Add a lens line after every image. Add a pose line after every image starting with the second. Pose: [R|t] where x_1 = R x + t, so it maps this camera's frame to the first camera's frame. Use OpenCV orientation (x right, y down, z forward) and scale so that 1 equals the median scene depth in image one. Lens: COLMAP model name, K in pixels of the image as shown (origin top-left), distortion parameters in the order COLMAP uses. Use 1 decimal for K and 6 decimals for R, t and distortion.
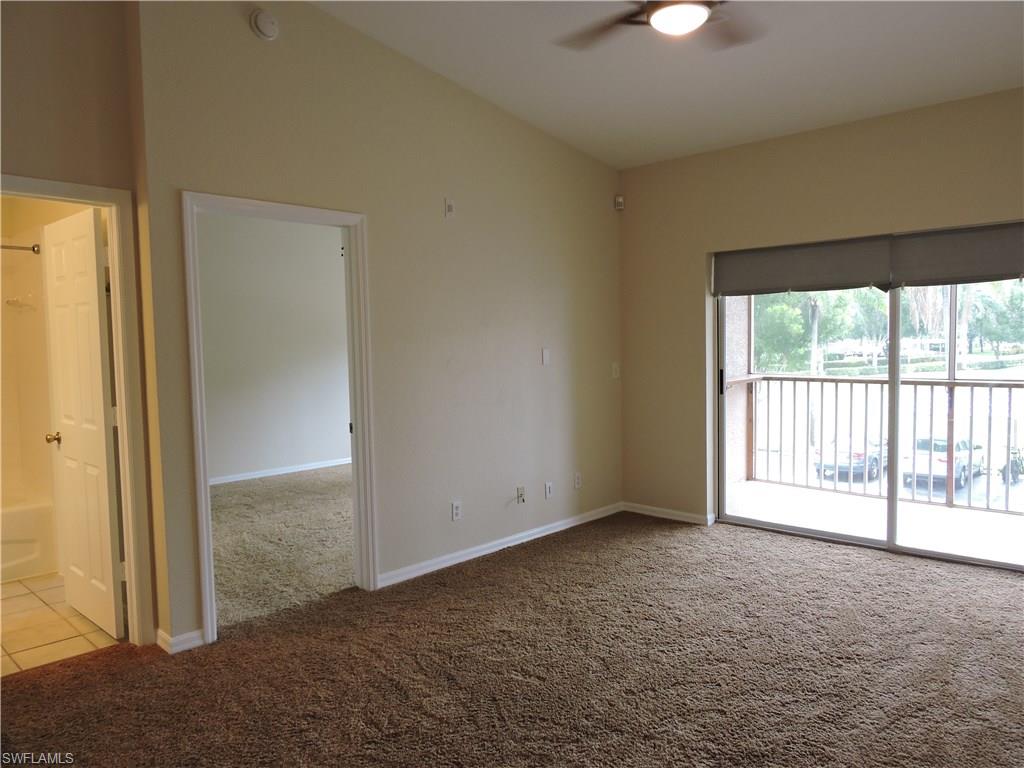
lens RADIAL K [[733.4, 0, 512.0], [0, 733.4, 384.0], [0, 0, 1]] dist [-0.006181, 0.004135]
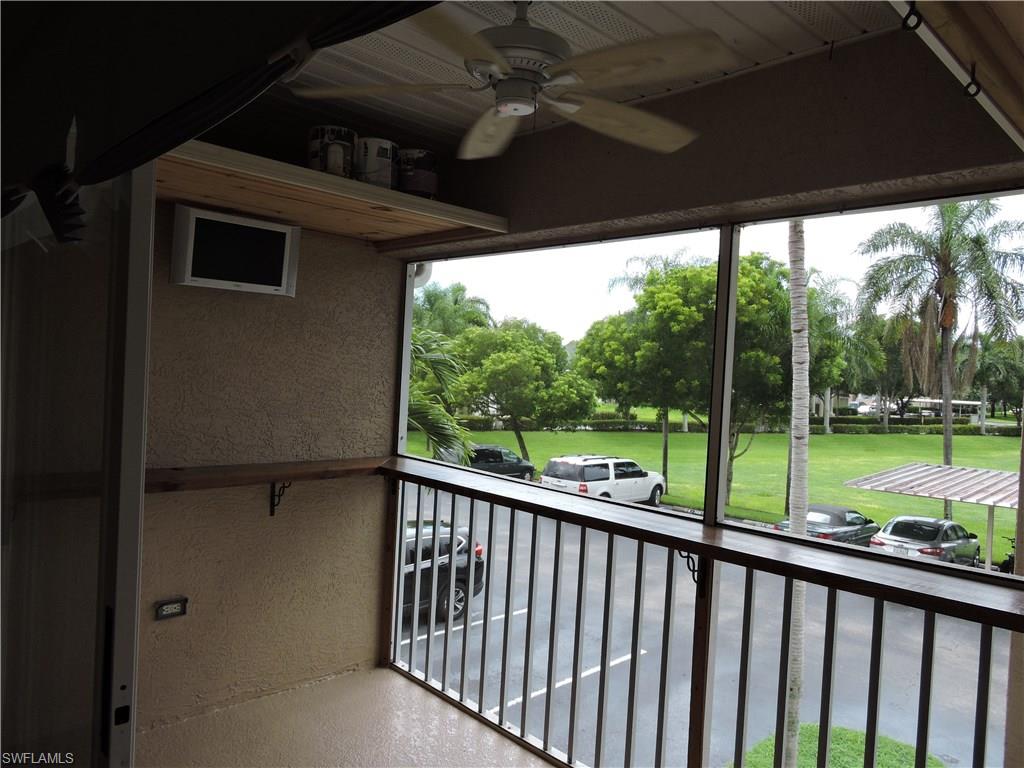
lens RADIAL K [[713.3, 0, 512.0], [0, 713.3, 384.0], [0, 0, 1]] dist [0.001208, 0.000660]
pose [[0.997229, 0.063619, -0.038550, 0.686195], [-0.065266, 0.996937, -0.043102, -0.078134], [0.035690, 0.045498, 0.998327, 0.862067]]
